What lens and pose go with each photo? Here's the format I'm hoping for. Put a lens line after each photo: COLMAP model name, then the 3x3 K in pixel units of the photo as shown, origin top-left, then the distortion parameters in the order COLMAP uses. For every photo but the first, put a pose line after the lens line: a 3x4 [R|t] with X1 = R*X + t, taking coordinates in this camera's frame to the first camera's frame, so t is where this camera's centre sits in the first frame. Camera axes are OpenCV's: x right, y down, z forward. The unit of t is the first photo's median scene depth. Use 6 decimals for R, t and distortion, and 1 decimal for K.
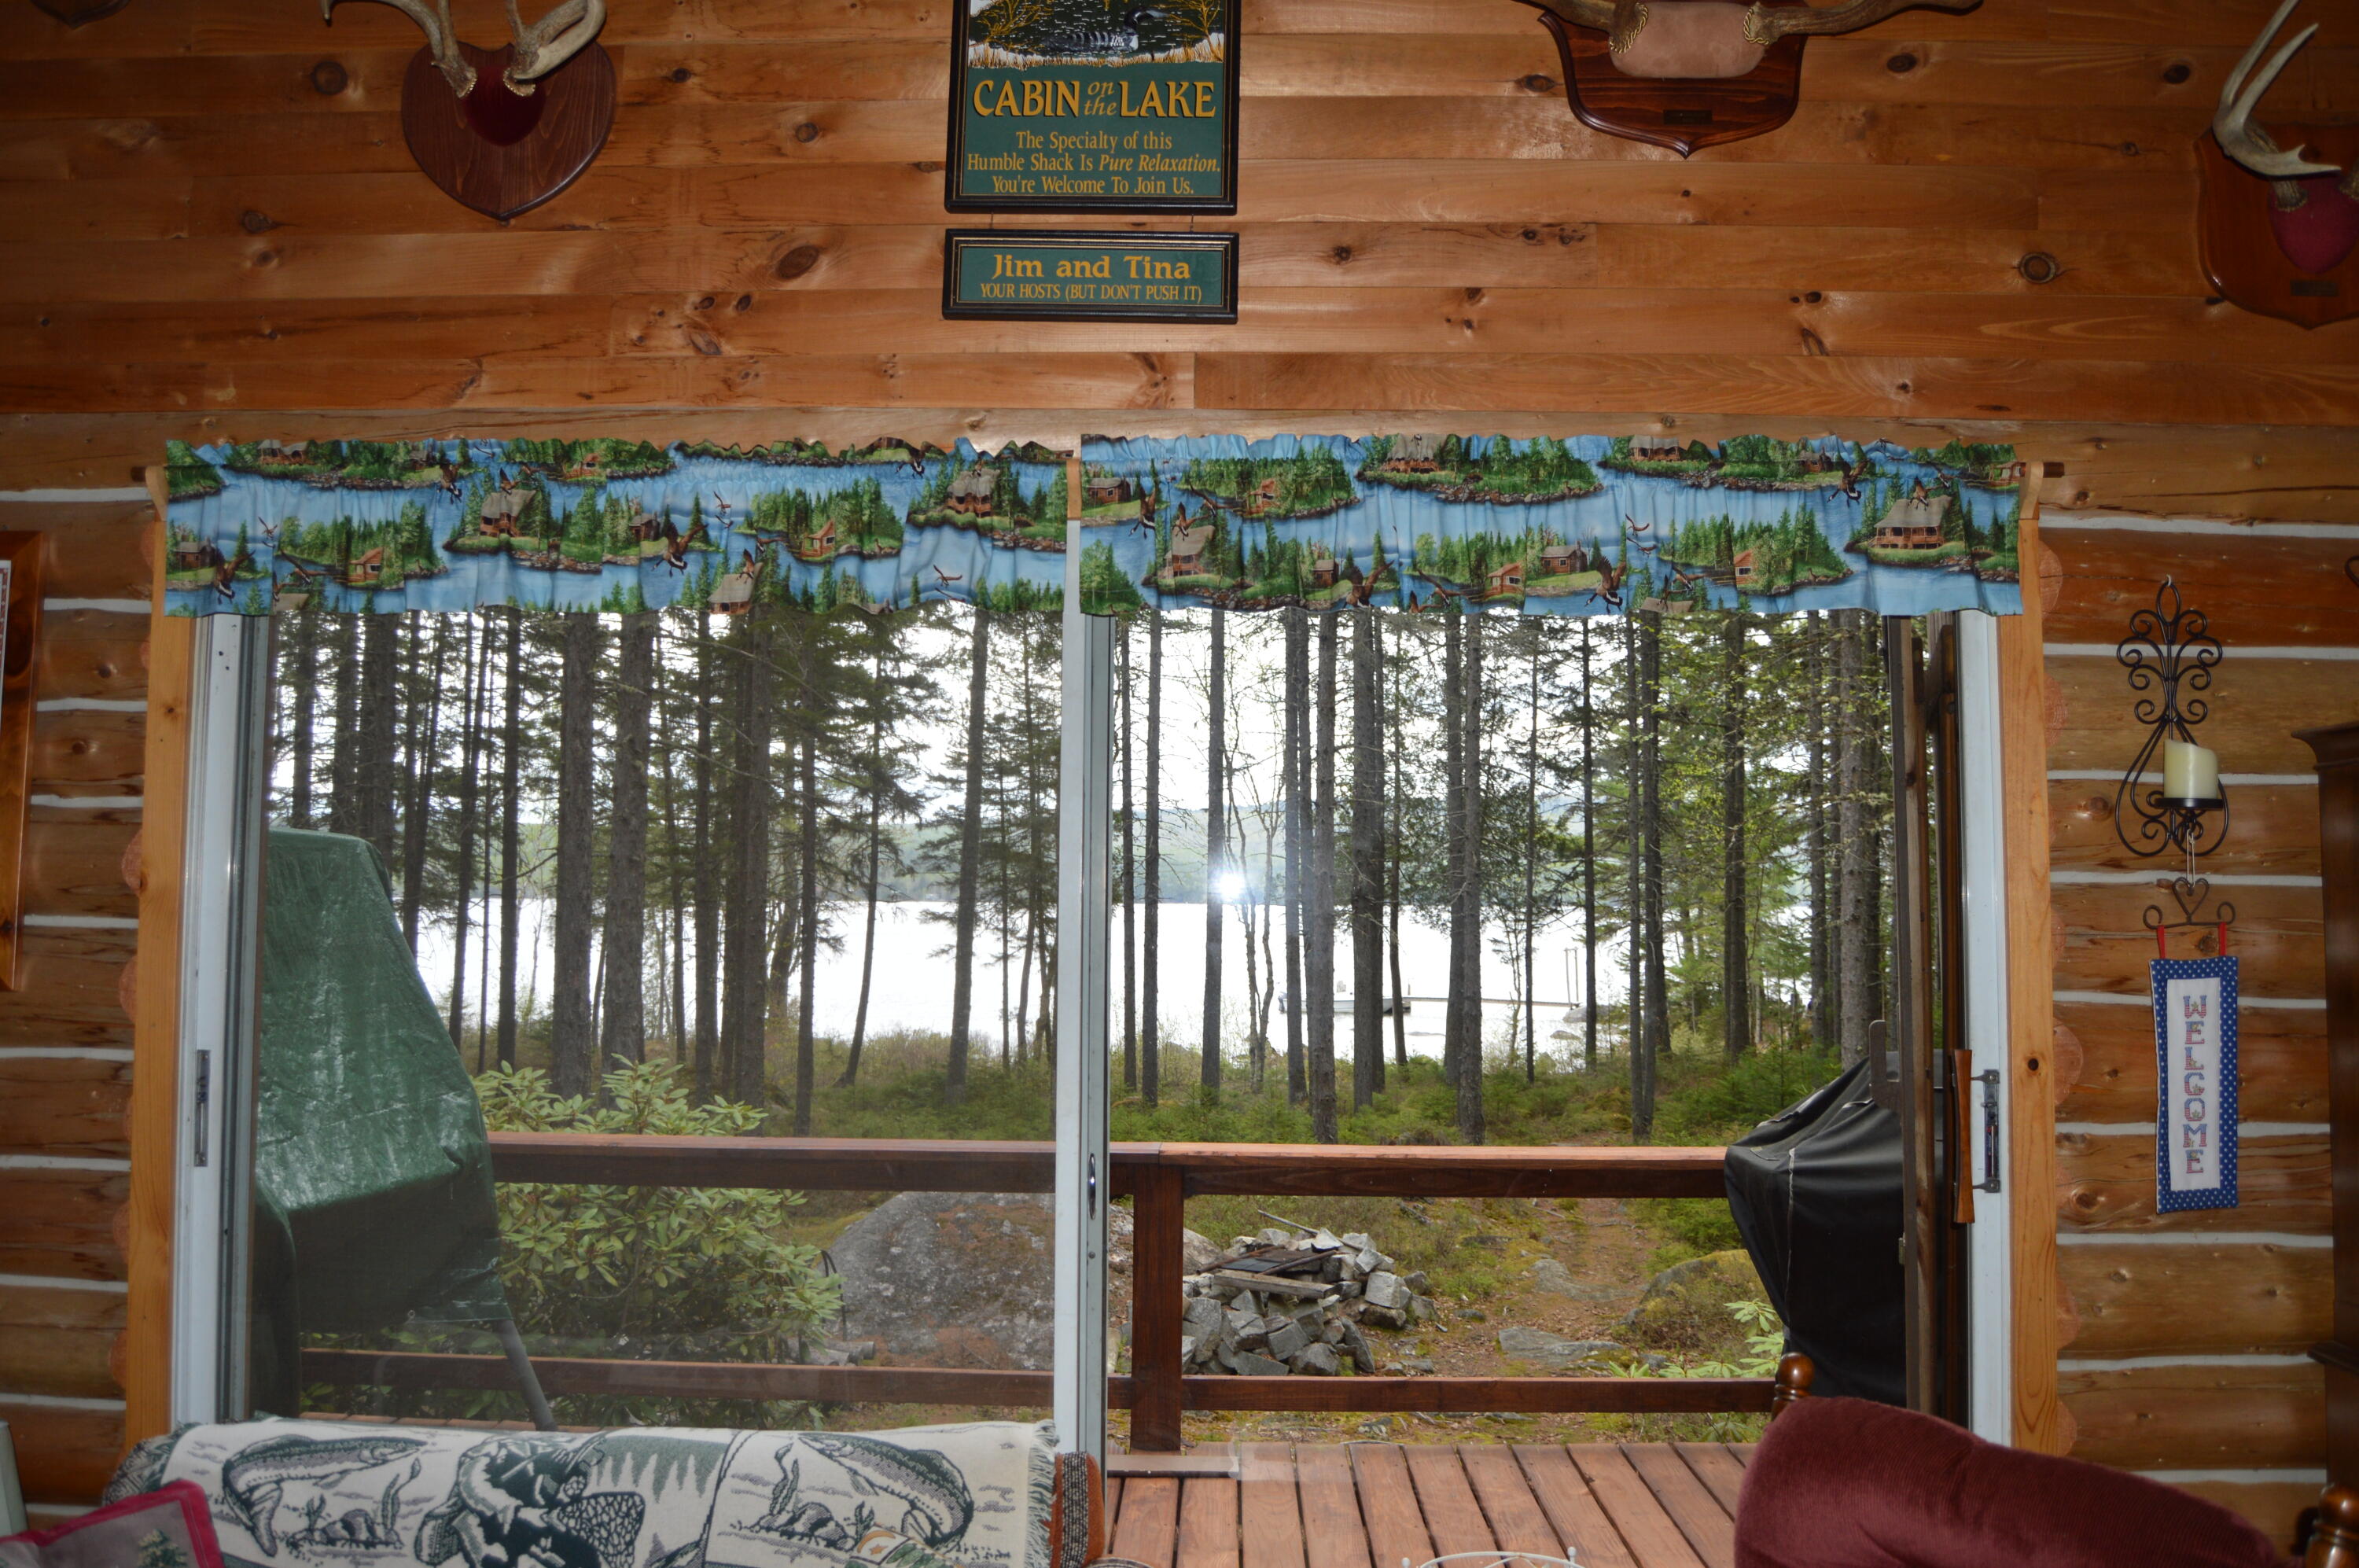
lens RADIAL K [[1867.7, 0, 1165.8], [0, 1867.7, 766.9], [0, 0, 1]] dist [-0.099464, 0.043789]
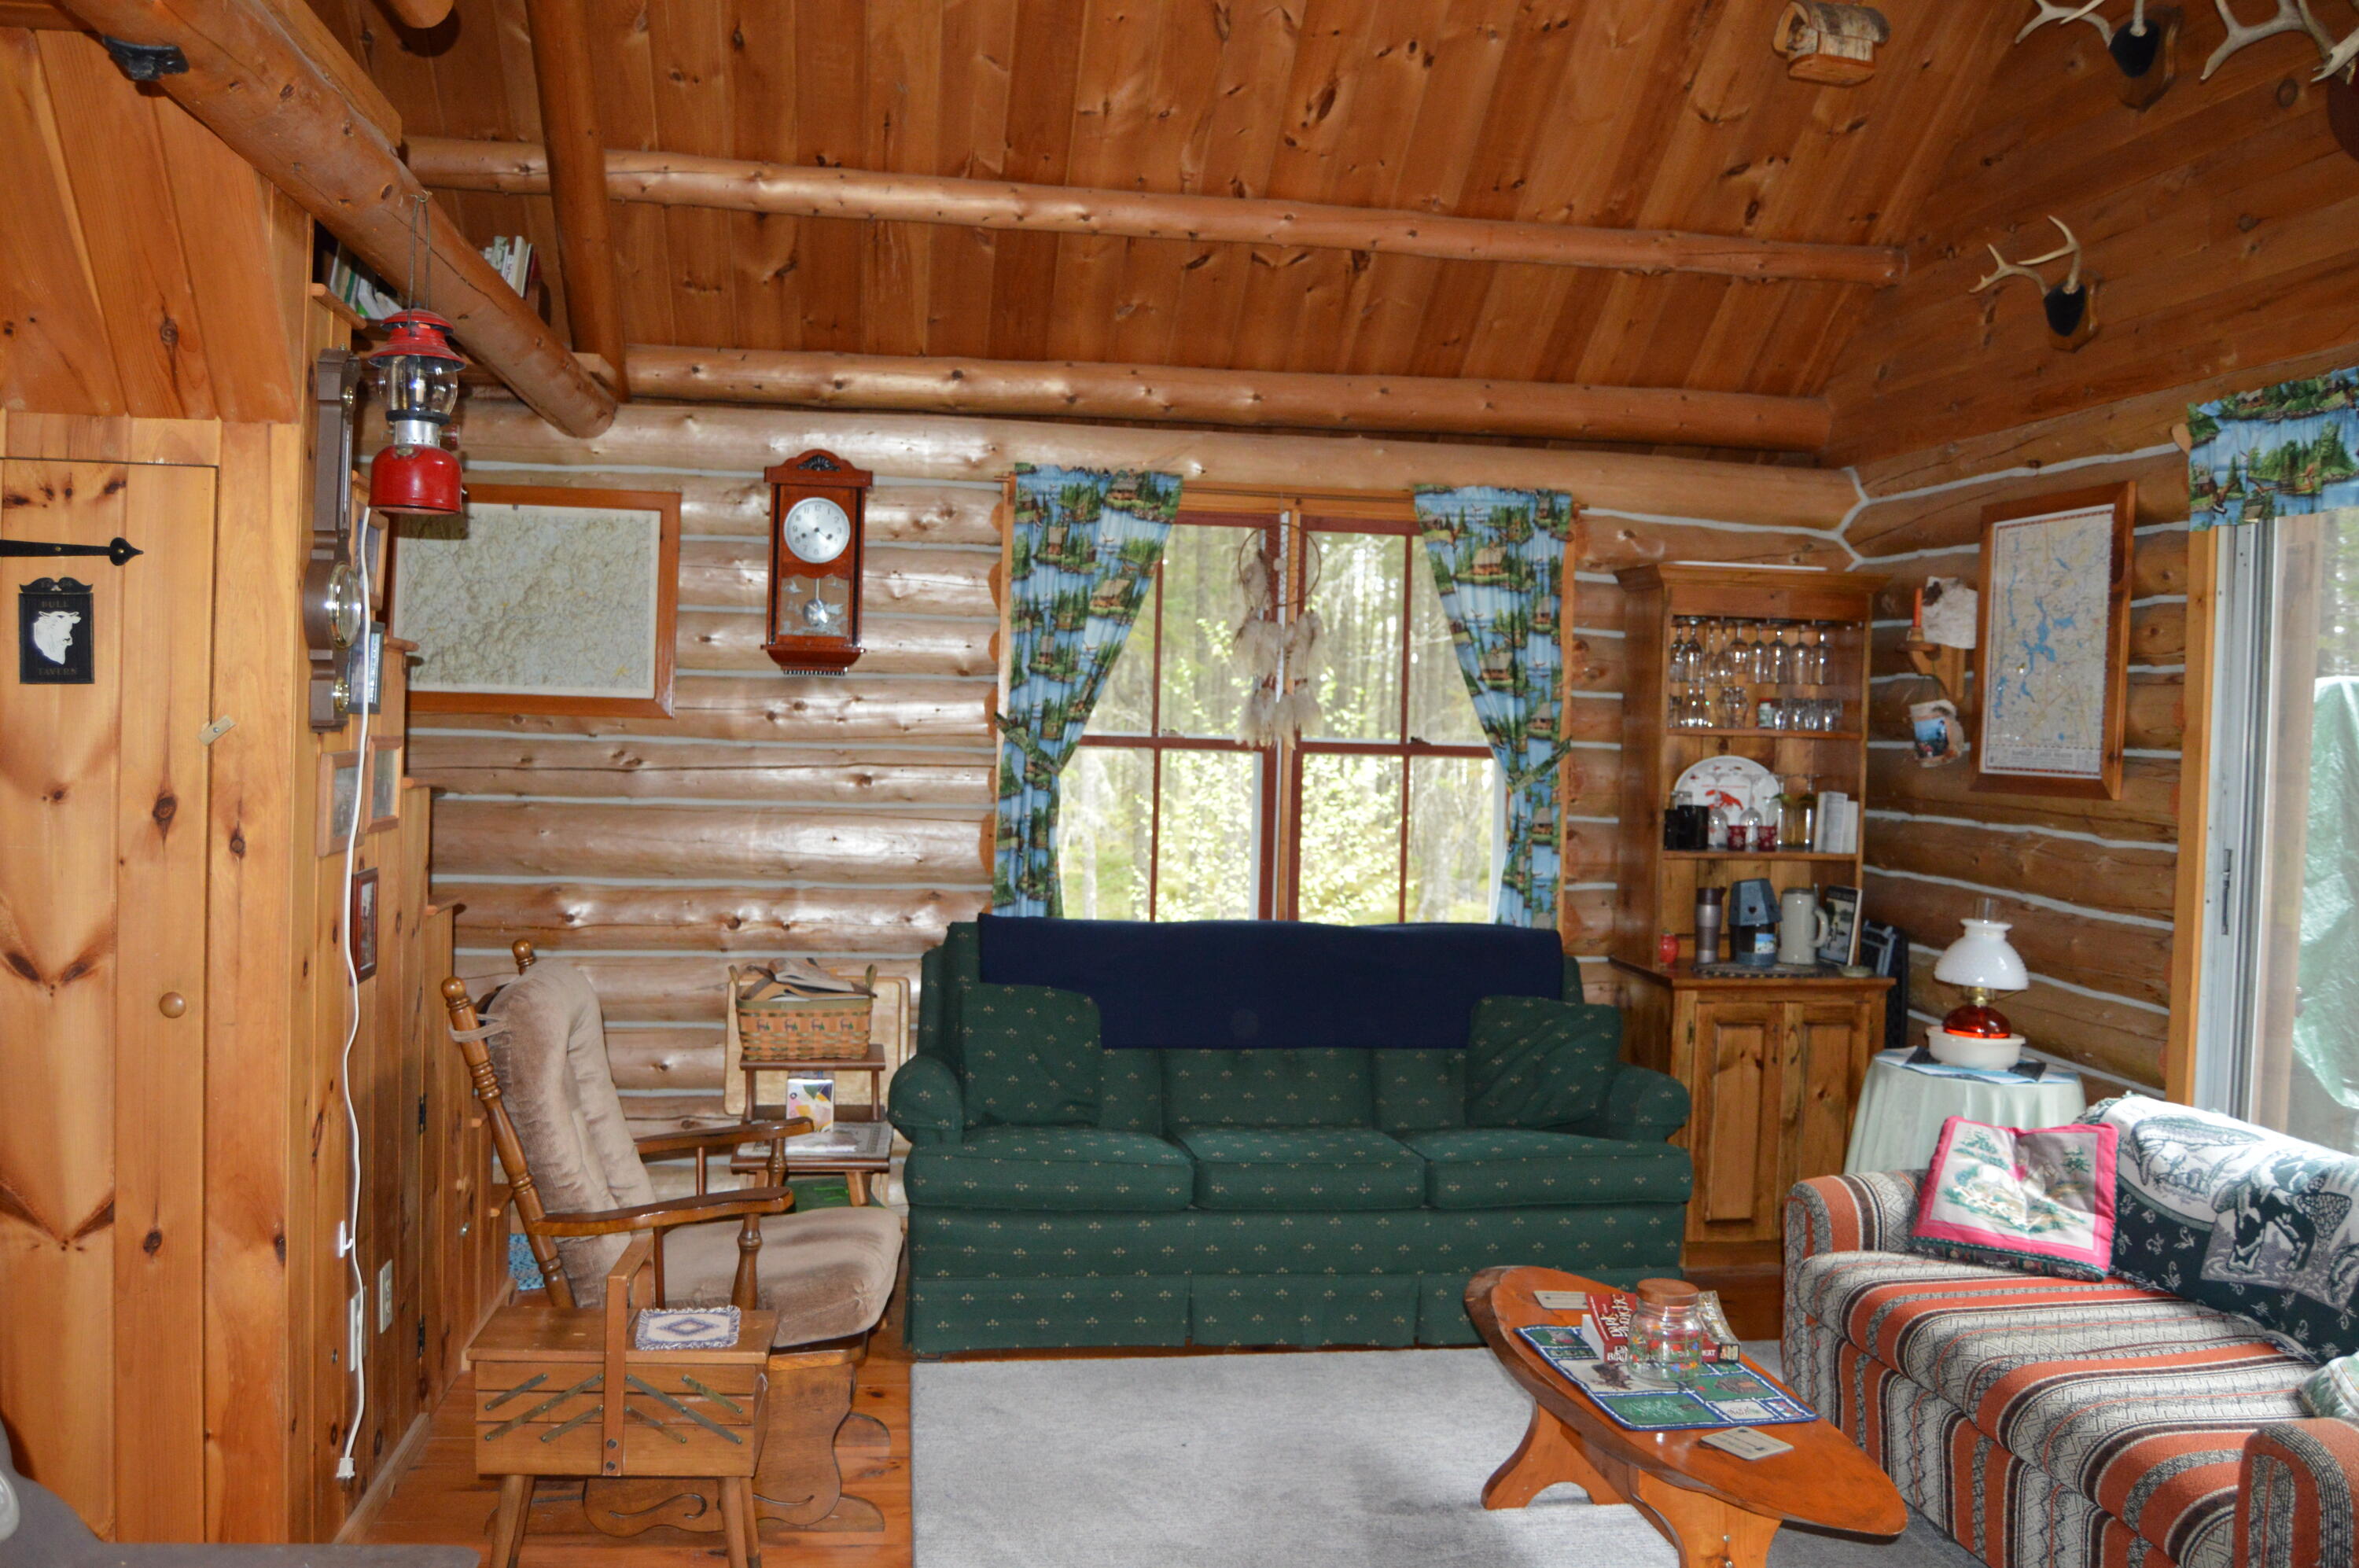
lens RADIAL K [[1867.7, 0, 1165.8], [0, 1867.7, 766.9], [0, 0, 1]] dist [-0.099464, 0.043789]
pose [[0.181628, 0.019171, -0.983180, 0.665671], [0.040222, 0.998828, 0.026906, 0.026438], [0.982544, -0.044432, 0.180644, -0.018680]]
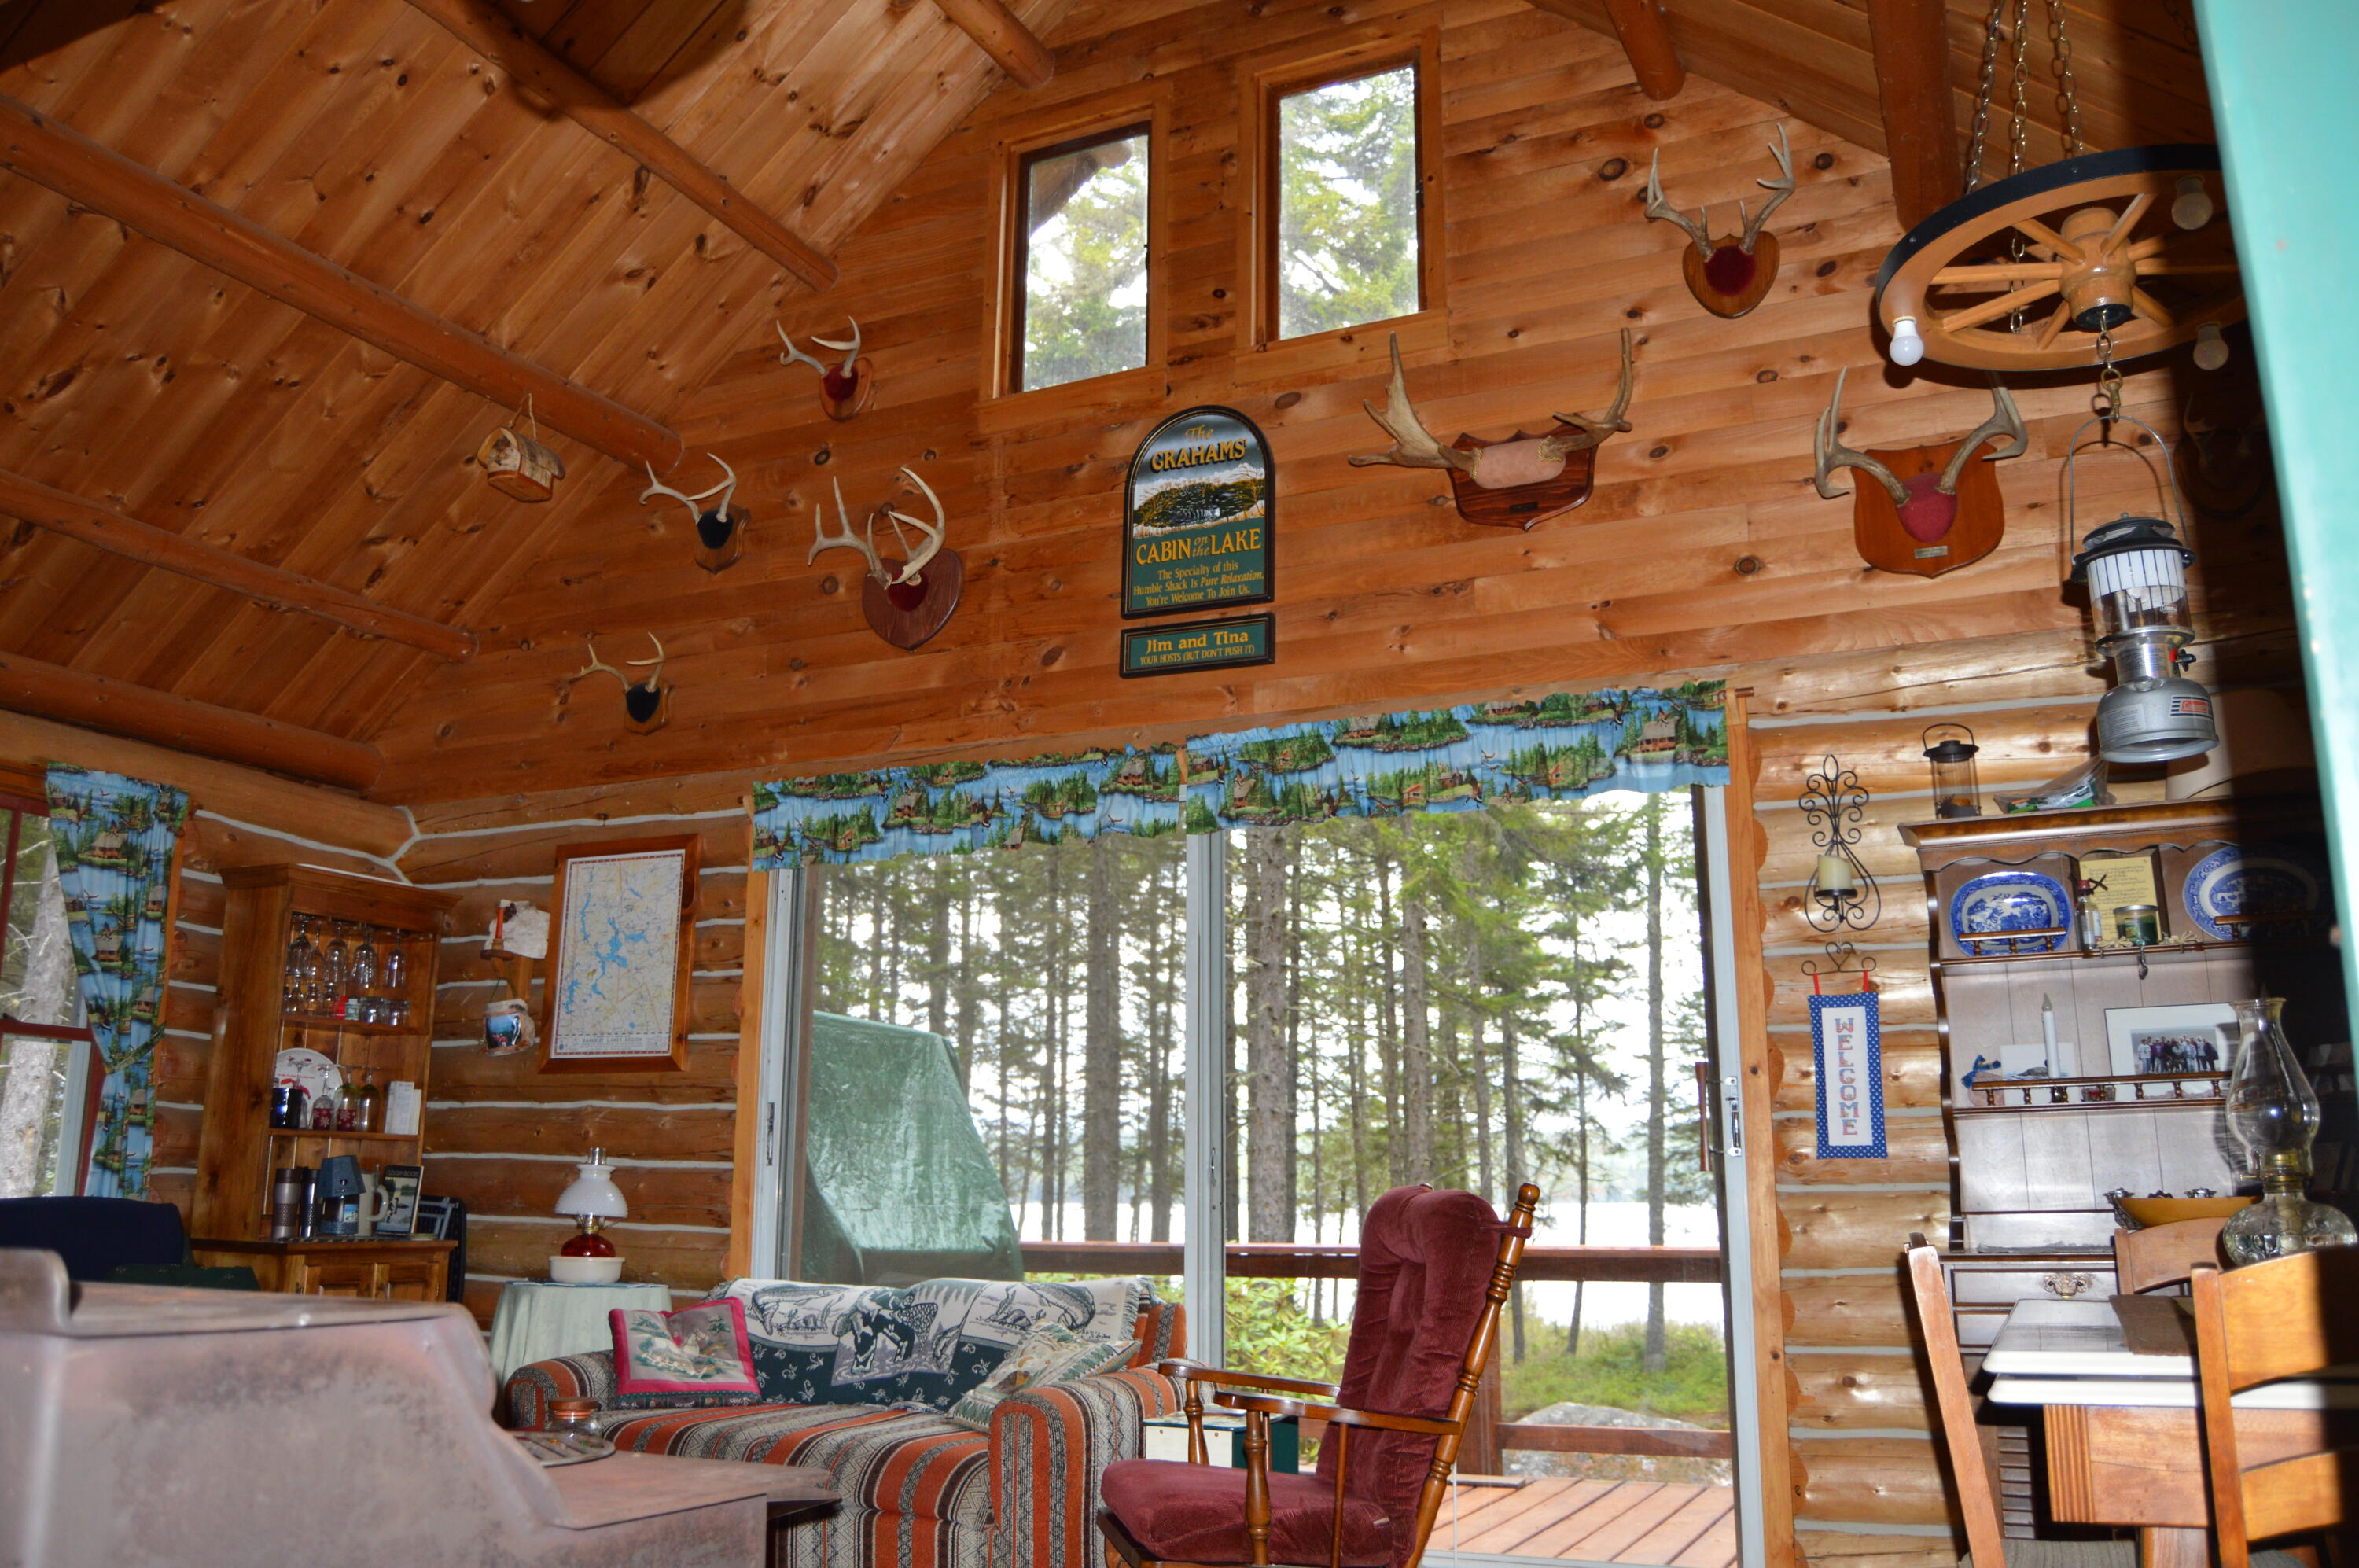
lens RADIAL K [[1867.7, 0, 1165.8], [0, 1867.7, 766.9], [0, 0, 1]] dist [-0.099464, 0.043789]
pose [[0.917939, -0.093902, -0.385448, 0.619437], [0.030812, 0.985524, -0.166712, 0.148501], [0.395522, 0.141156, 0.907545, -0.627019]]
